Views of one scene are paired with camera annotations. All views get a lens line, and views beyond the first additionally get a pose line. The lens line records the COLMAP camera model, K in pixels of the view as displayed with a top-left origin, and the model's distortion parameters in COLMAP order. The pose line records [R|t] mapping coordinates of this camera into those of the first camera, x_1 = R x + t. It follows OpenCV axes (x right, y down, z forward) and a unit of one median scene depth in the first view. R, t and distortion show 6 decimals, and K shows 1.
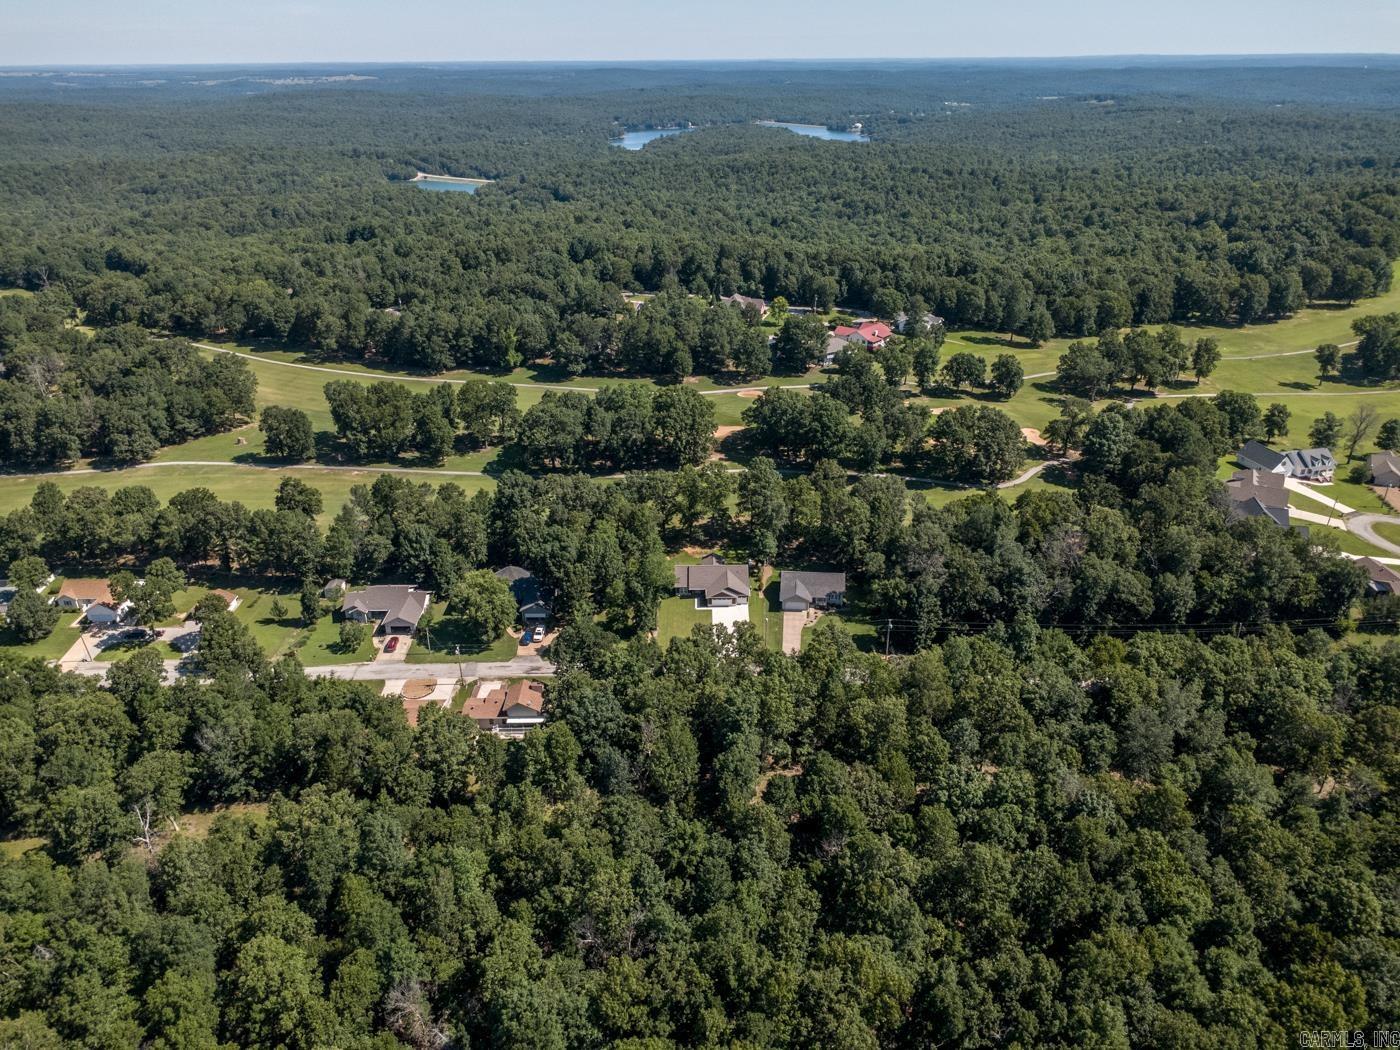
lens RADIAL K [[989.6, 0, 700.5], [0, 989.6, 526.8], [0, 0, 1]] dist [0.004987, 0.002458]
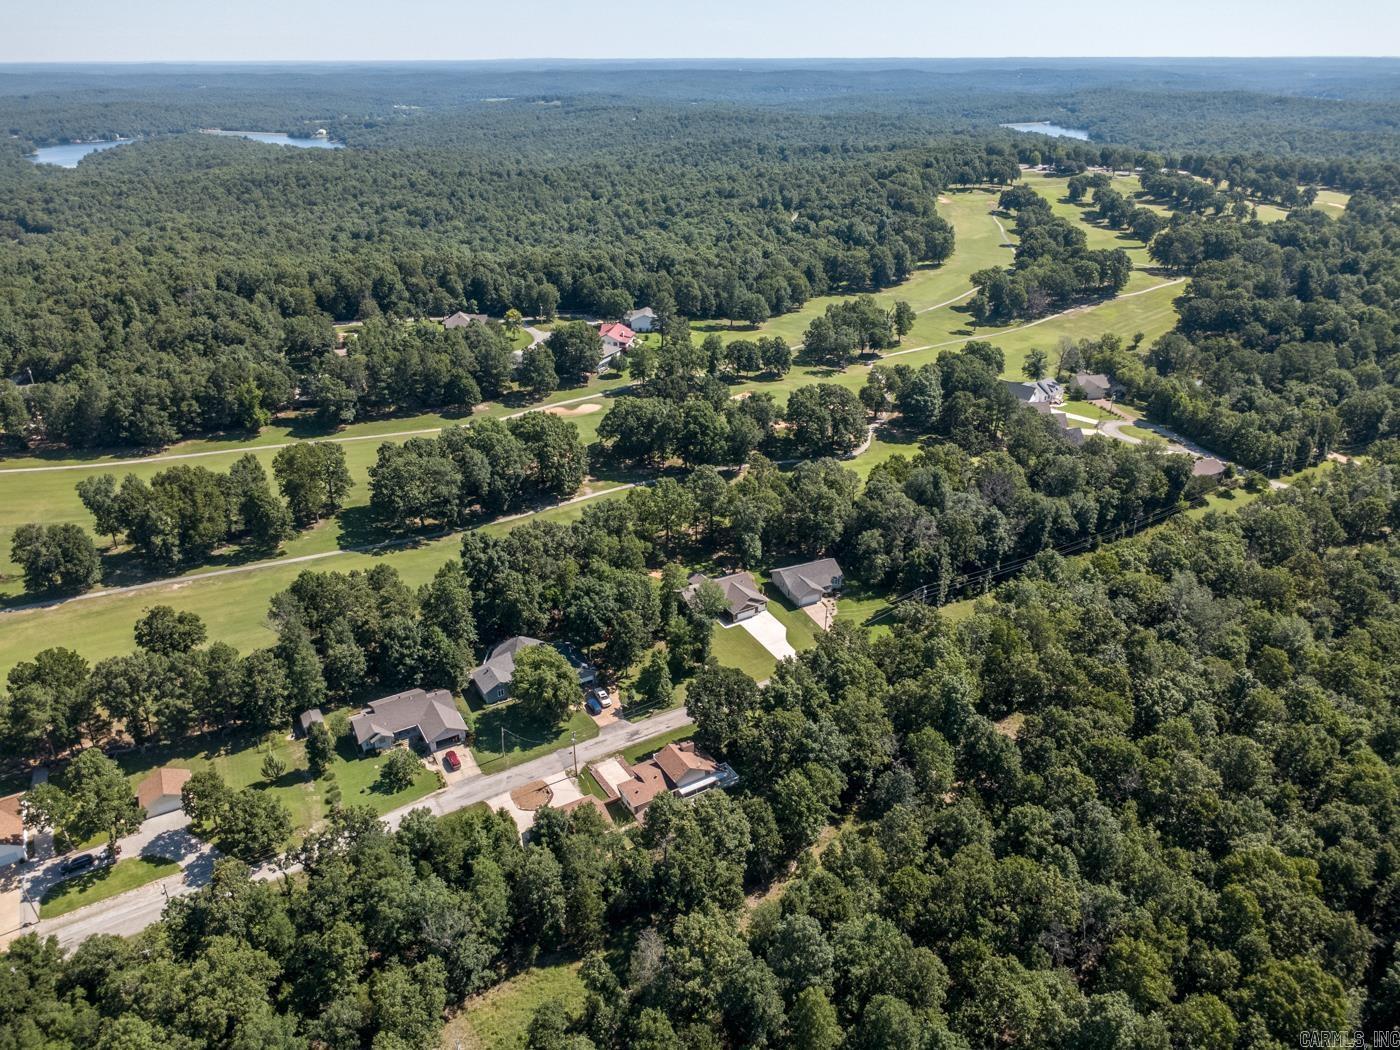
lens RADIAL K [[989.6, 0, 702.7], [0, 989.6, 527.9], [0, 0, 1]] dist [0.004987, 0.002458]
pose [[0.865557, -0.213918, 0.452825, -0.328696], [0.214556, 0.975396, 0.050670, -0.049233], [-0.452523, 0.053299, 0.890159, 0.106718]]
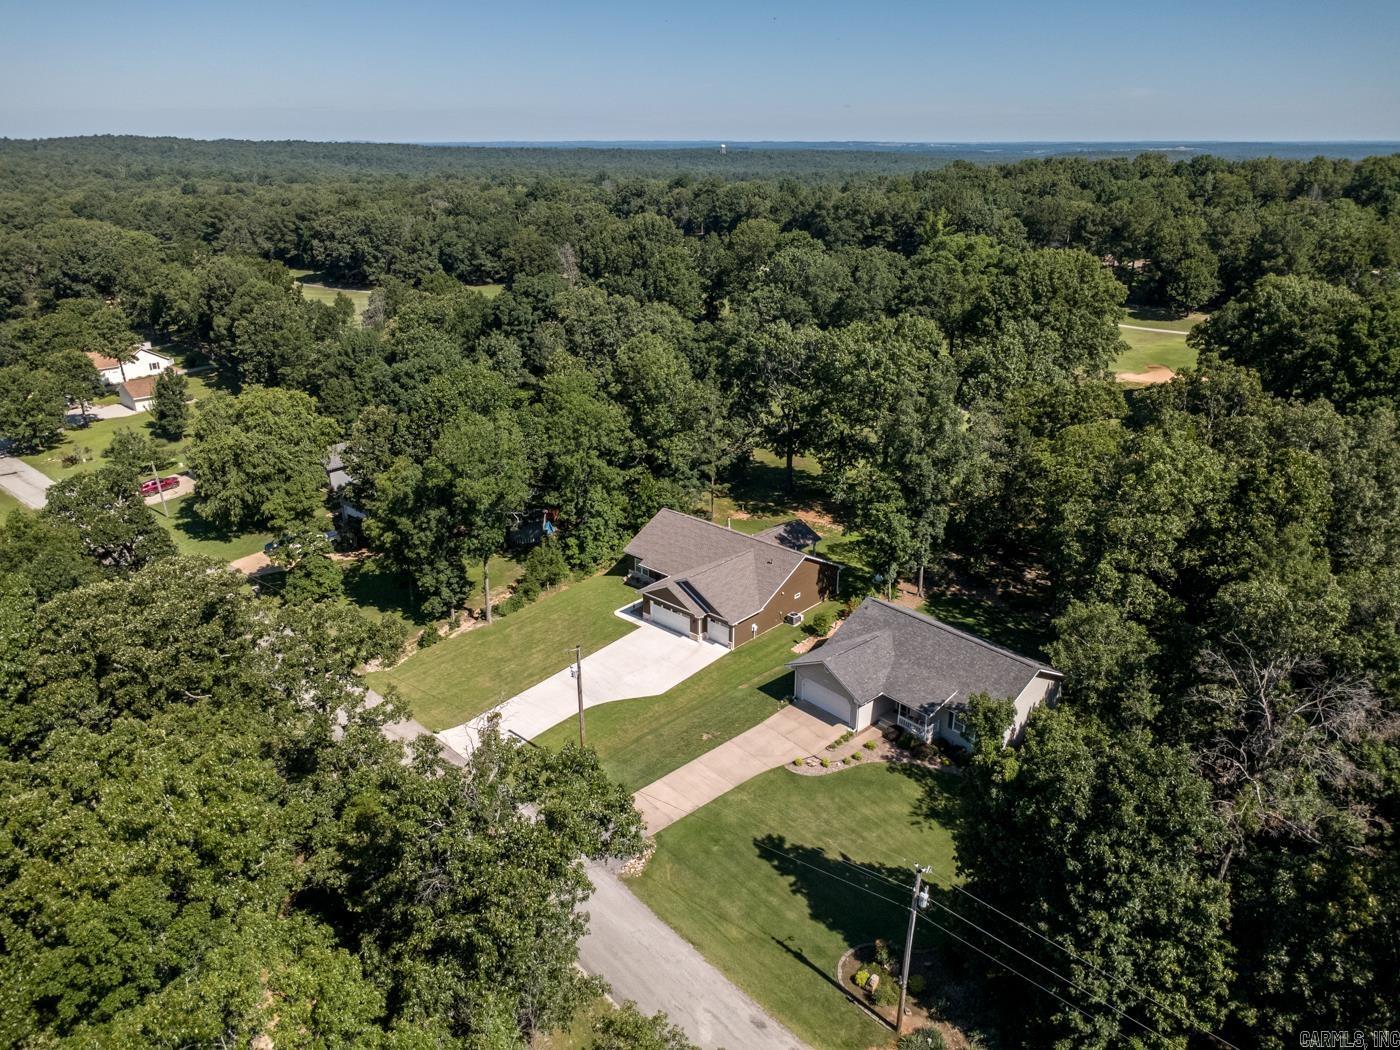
lens RADIAL K [[989.6, 0, 699.0], [0, 989.6, 519.9], [0, 0, 1]] dist [0.004987, 0.002458]
pose [[0.733402, 0.251967, -0.631375, 0.184841], [-0.298485, 0.953811, 0.033925, 0.019952], [0.610761, 0.163575, 0.774735, 0.537631]]
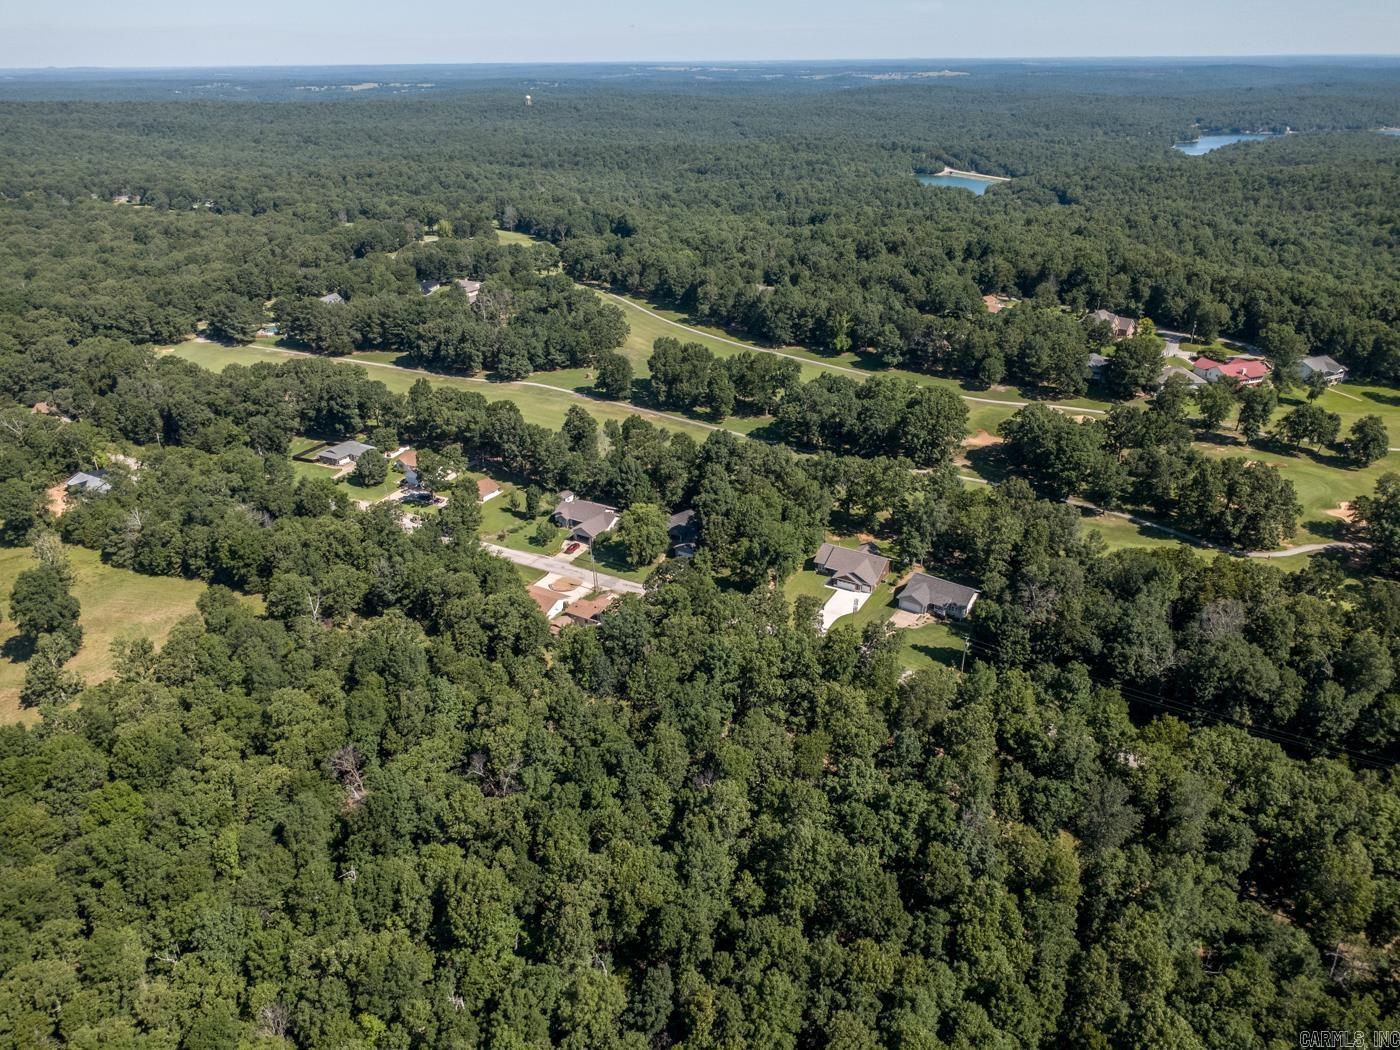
lens RADIAL K [[989.6, 0, 700.6], [0, 989.6, 523.9], [0, 0, 1]] dist [0.004987, 0.002458]
pose [[0.857932, 0.220390, -0.464091, 0.268136], [-0.219912, 0.973913, 0.055961, -0.008731], [0.464318, 0.054048, 0.884018, 0.002467]]
